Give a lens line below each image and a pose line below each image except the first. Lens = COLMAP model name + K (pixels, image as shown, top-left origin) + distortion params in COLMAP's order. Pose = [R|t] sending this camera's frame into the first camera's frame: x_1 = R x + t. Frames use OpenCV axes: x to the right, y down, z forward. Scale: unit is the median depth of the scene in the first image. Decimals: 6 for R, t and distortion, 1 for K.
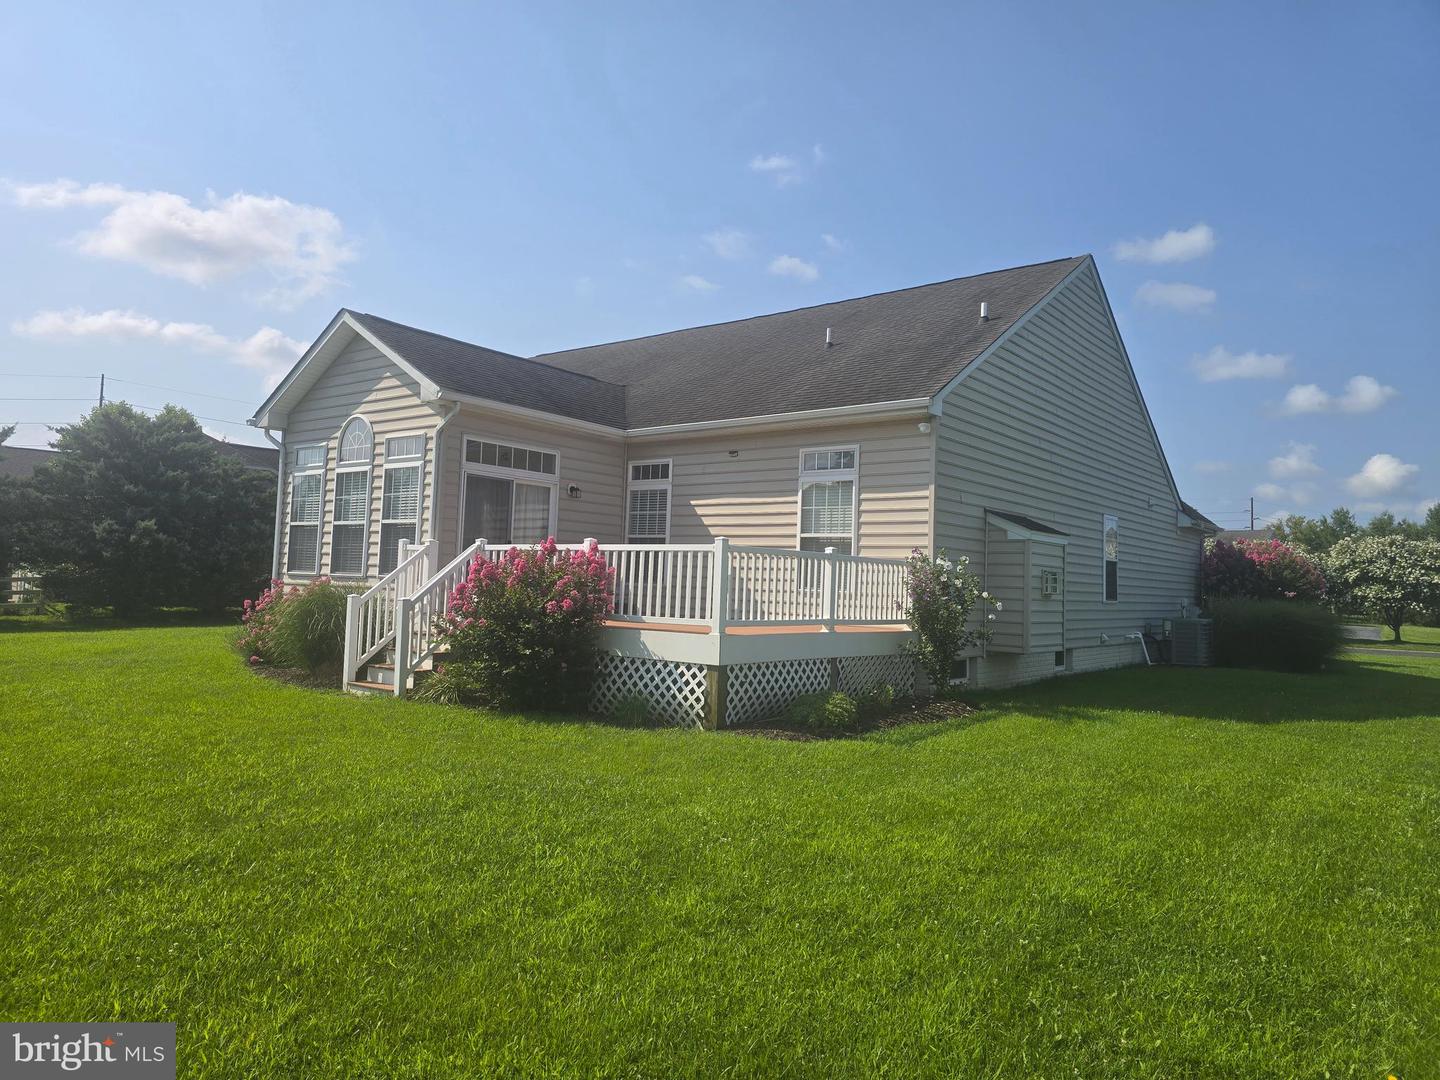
lens RADIAL K [[953.4, 0, 720.0], [0, 953.4, 540.0], [0, 0, 1]] dist [0.100393, -0.090699]
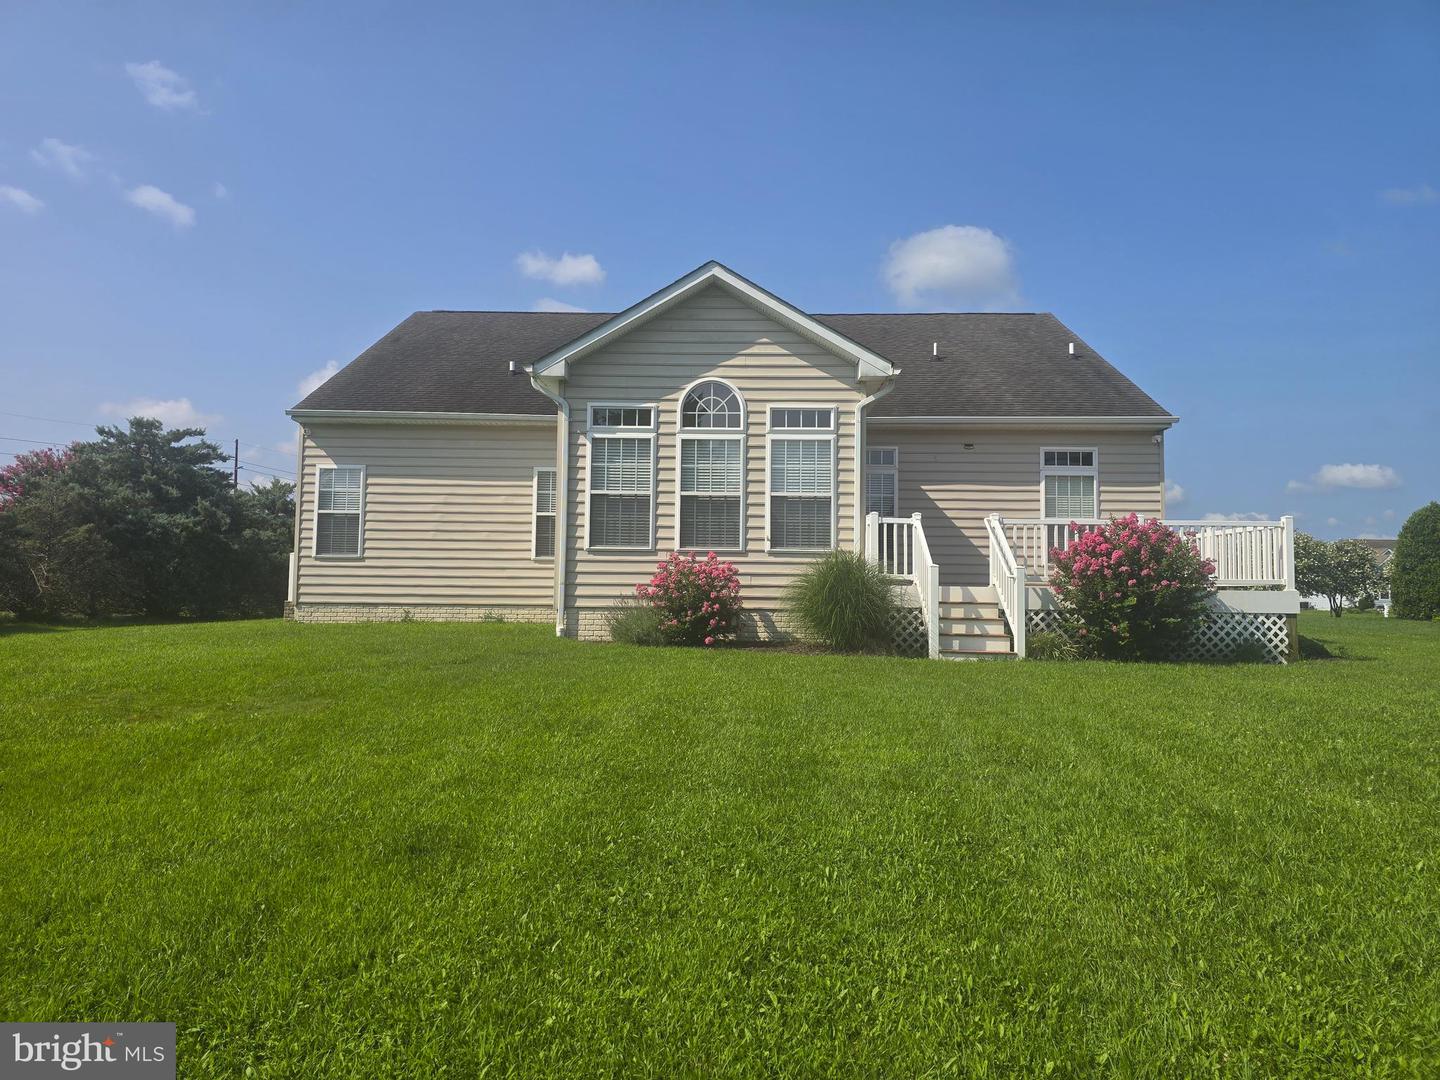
lens RADIAL K [[953.4, 0, 720.0], [0, 953.4, 540.0], [0, 0, 1]] dist [0.100393, -0.090699]
pose [[0.794524, 0.010924, 0.607134, -1.014913], [-0.015653, 0.999874, 0.002494, 0.026608], [-0.607031, -0.011486, 0.794595, 0.285625]]
